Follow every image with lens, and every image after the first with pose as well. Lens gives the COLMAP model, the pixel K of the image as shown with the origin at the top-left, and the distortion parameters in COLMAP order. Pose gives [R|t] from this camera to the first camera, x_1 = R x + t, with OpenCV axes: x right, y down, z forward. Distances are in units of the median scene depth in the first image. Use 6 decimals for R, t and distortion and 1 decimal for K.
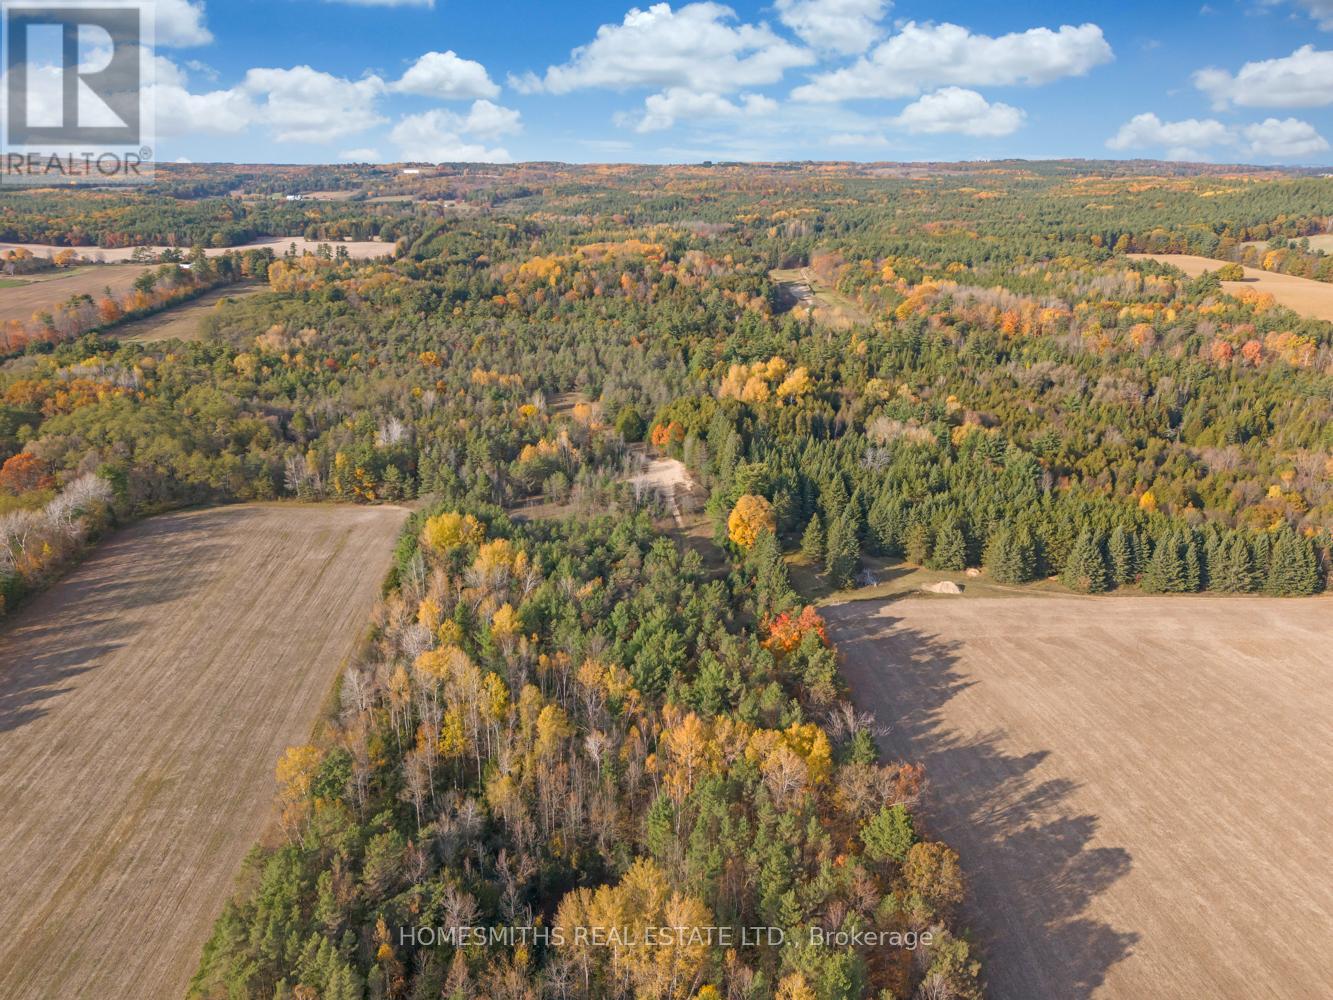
lens RADIAL K [[978.7, 0, 667.4], [0, 978.7, 499.7], [0, 0, 1]] dist [0.066472, -0.058994]
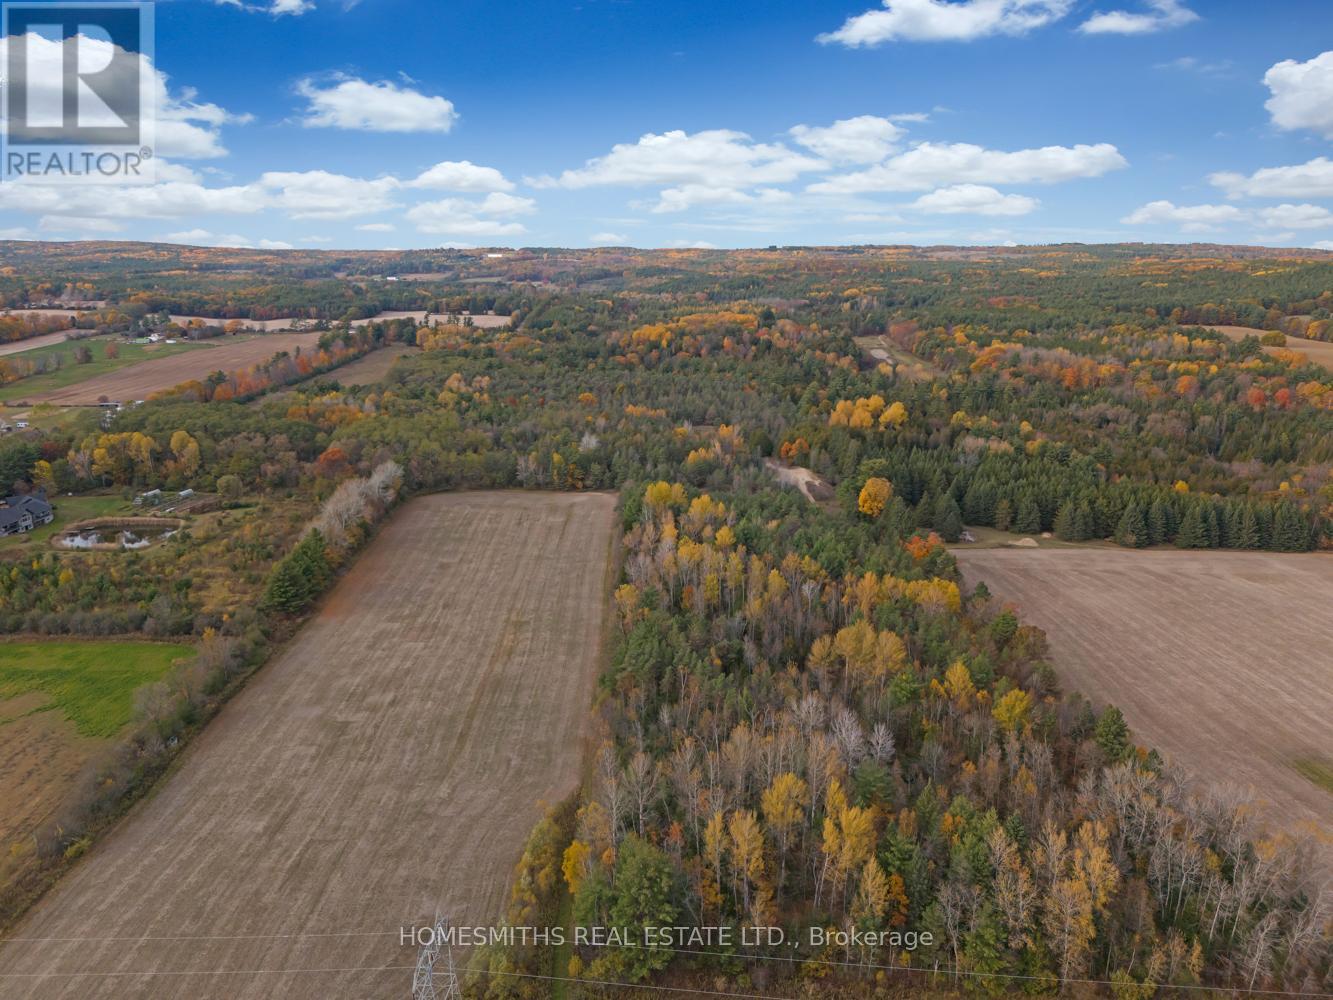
lens RADIAL K [[978.7, 0, 667.4], [0, 978.7, 499.7], [0, 0, 1]] dist [0.066472, -0.058994]
pose [[0.998369, 0.012841, -0.055622, -0.049711], [-0.017183, 0.996782, -0.078300, 0.053592], [0.054438, 0.079128, 0.995377, -0.140456]]
